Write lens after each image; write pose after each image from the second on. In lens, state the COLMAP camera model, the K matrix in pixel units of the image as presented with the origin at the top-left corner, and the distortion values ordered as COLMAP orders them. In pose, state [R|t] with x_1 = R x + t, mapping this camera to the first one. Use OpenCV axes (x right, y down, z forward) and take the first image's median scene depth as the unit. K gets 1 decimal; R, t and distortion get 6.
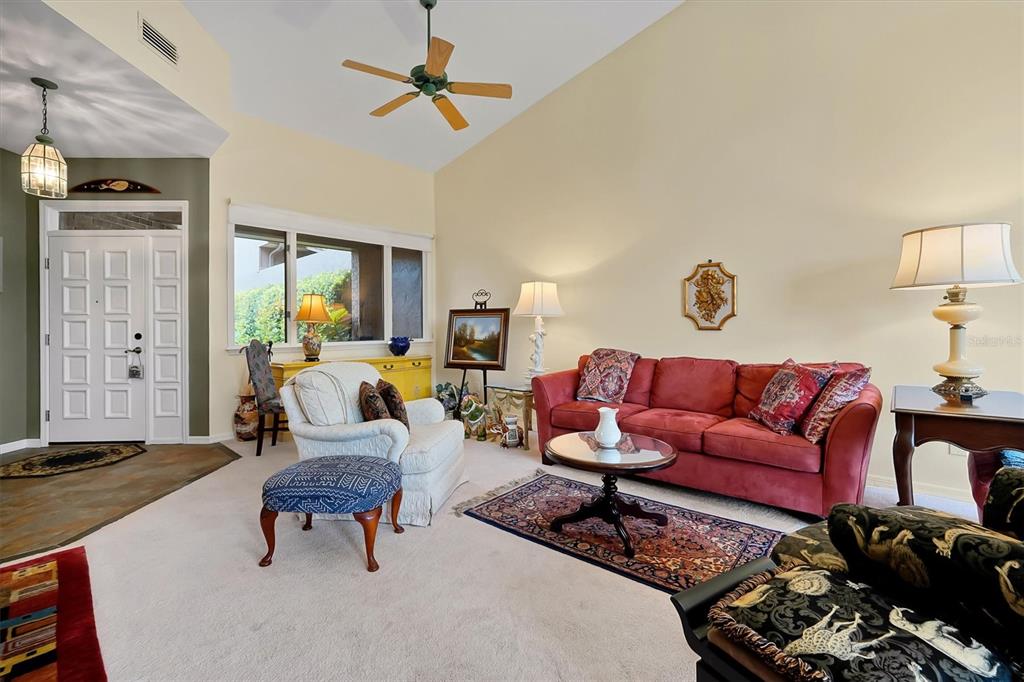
lens RADIAL K [[438.5, 0, 517.8], [0, 438.5, 330.9], [0, 0, 1]] dist [0.001893, 0.000516]
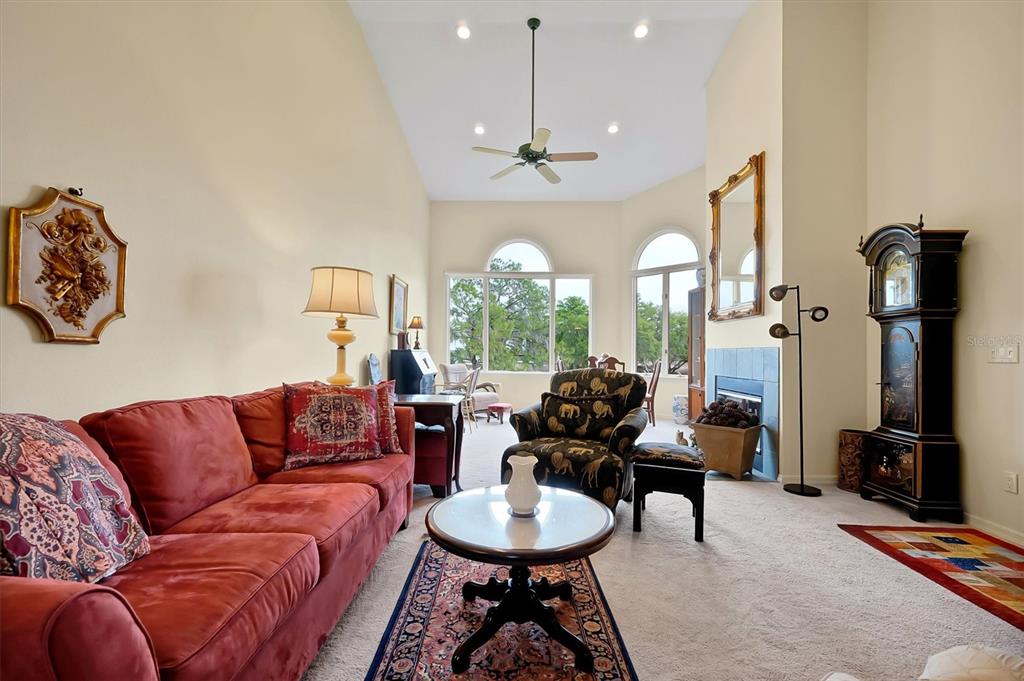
lens RADIAL K [[455.6, 0, 499.4], [0, 455.6, 346.0], [0, 0, 1]] dist [0.002821, 0.000682]
pose [[-0.655567, 0.010663, 0.755062, -0.323022], [-0.008566, 0.999731, -0.021556, 0.011809], [-0.755089, -0.020599, -0.655299, 1.504472]]
